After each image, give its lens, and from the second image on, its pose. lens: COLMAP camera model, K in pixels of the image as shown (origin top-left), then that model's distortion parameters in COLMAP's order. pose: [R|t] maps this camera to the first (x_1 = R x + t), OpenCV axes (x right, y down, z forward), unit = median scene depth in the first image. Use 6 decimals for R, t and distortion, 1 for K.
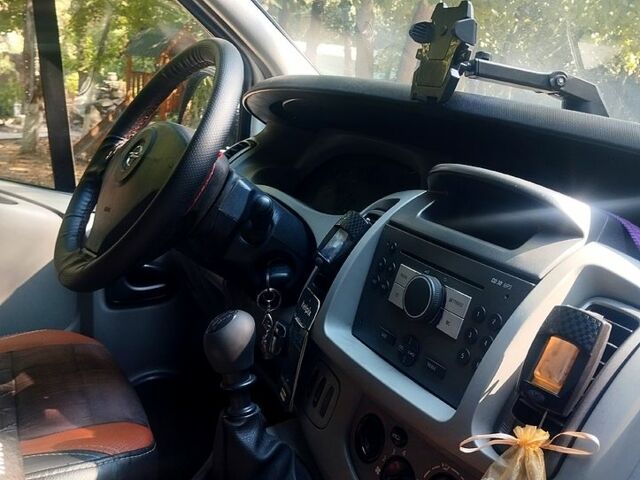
lens RADIAL K [[698.4, 0, 320.3], [0, 698.4, 245.3], [0, 0, 1]] dist [0.083257, -0.177212]
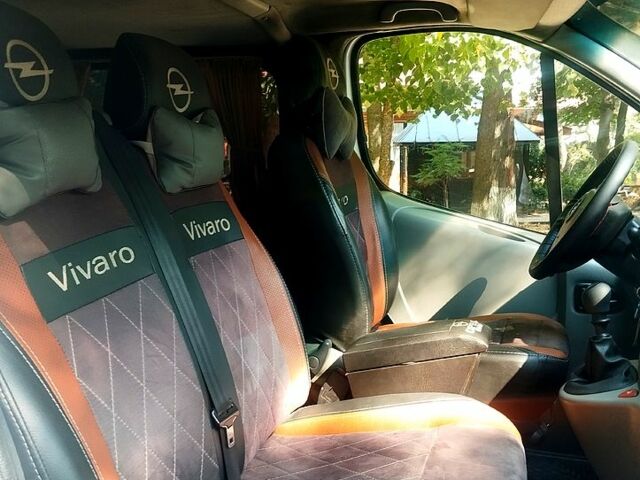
lens RADIAL K [[698.4, 0, 320.3], [0, 698.4, 245.3], [0, 0, 1]] dist [0.083257, -0.177212]
pose [[0.718479, 0.023503, -0.695152, 0.720388], [-0.104641, 0.991706, -0.074623, 0.233674], [0.687633, 0.126357, 0.714979, -0.999683]]
